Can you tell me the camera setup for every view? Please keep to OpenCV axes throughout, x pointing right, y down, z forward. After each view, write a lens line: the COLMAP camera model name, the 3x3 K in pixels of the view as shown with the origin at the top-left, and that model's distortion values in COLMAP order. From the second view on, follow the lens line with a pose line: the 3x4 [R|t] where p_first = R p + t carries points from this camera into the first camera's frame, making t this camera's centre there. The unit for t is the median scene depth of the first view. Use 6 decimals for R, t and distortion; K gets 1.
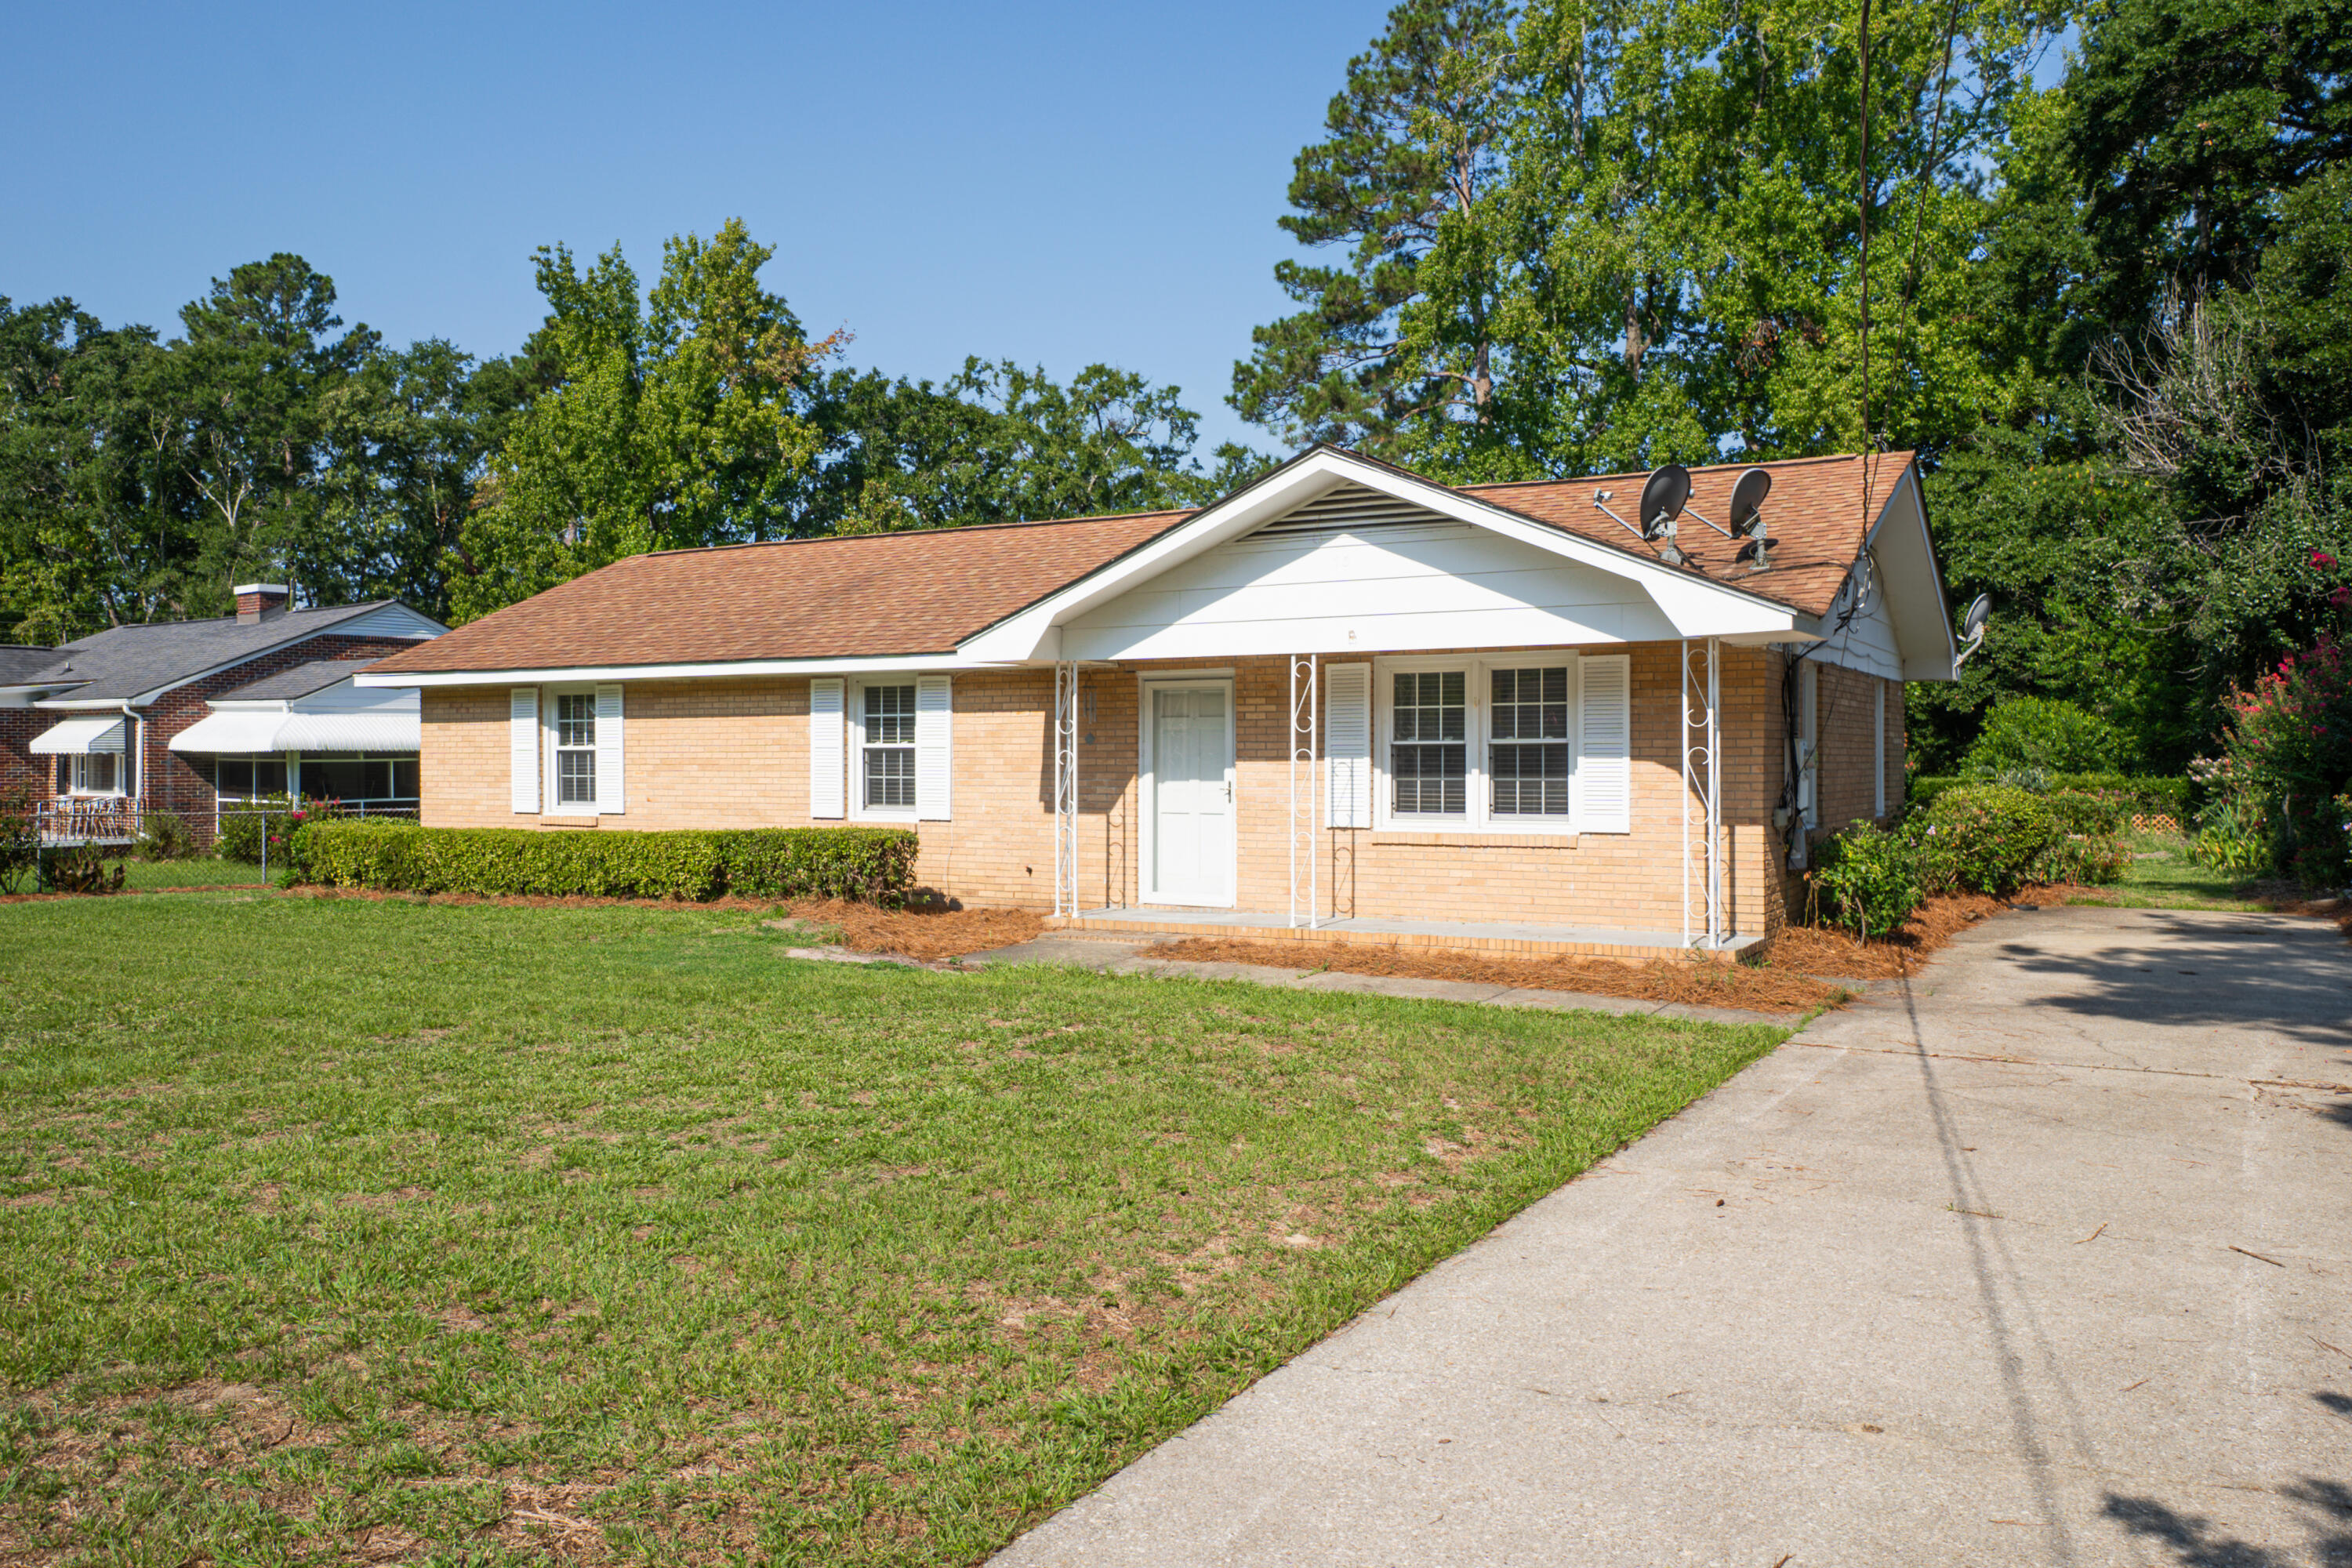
lens RADIAL K [[1790.9, 0, 1166.7], [0, 1790.9, 792.2], [0, 0, 1]] dist [0.037535, -0.000293]
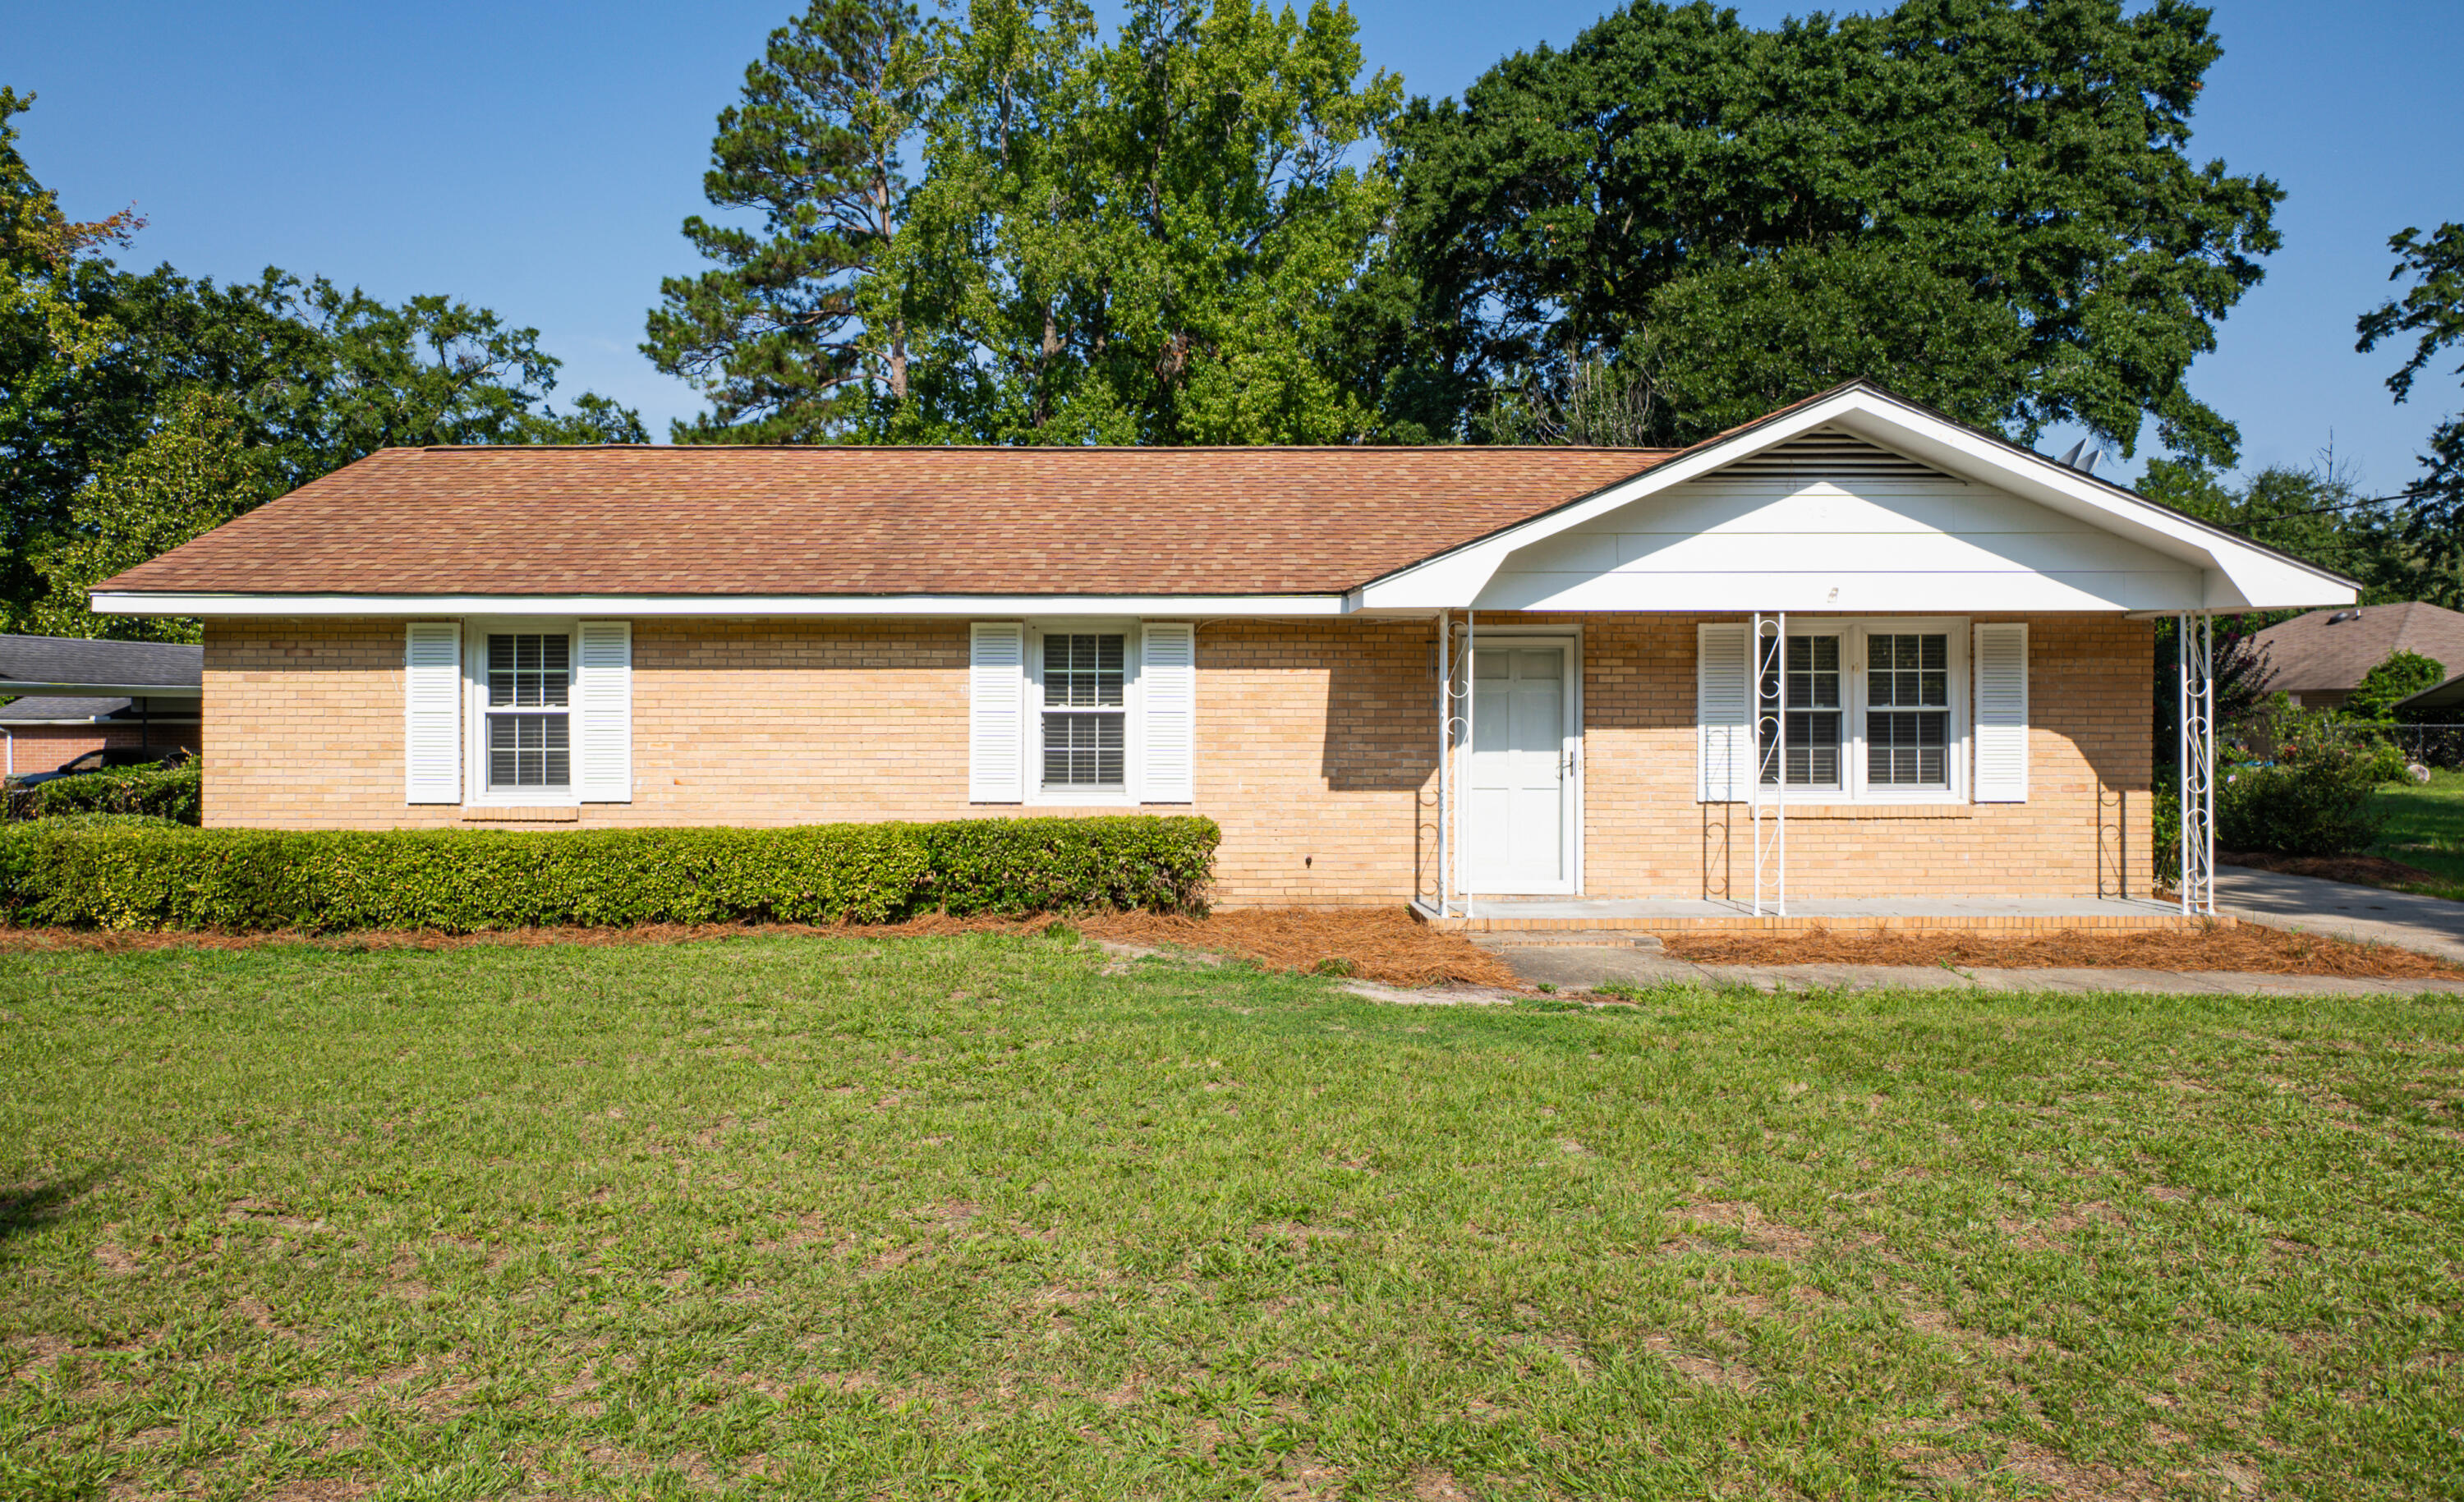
lens RADIAL K [[1606.8, 0, 1275.6], [0, 1606.8, 702.2], [0, 0, 1]] dist [-0.001892, 0.015406]
pose [[0.861780, 0.006062, 0.507247, -0.439843], [0.008431, 0.999619, -0.026270, -0.009691], [-0.507213, 0.026916, 0.861400, 0.345364]]
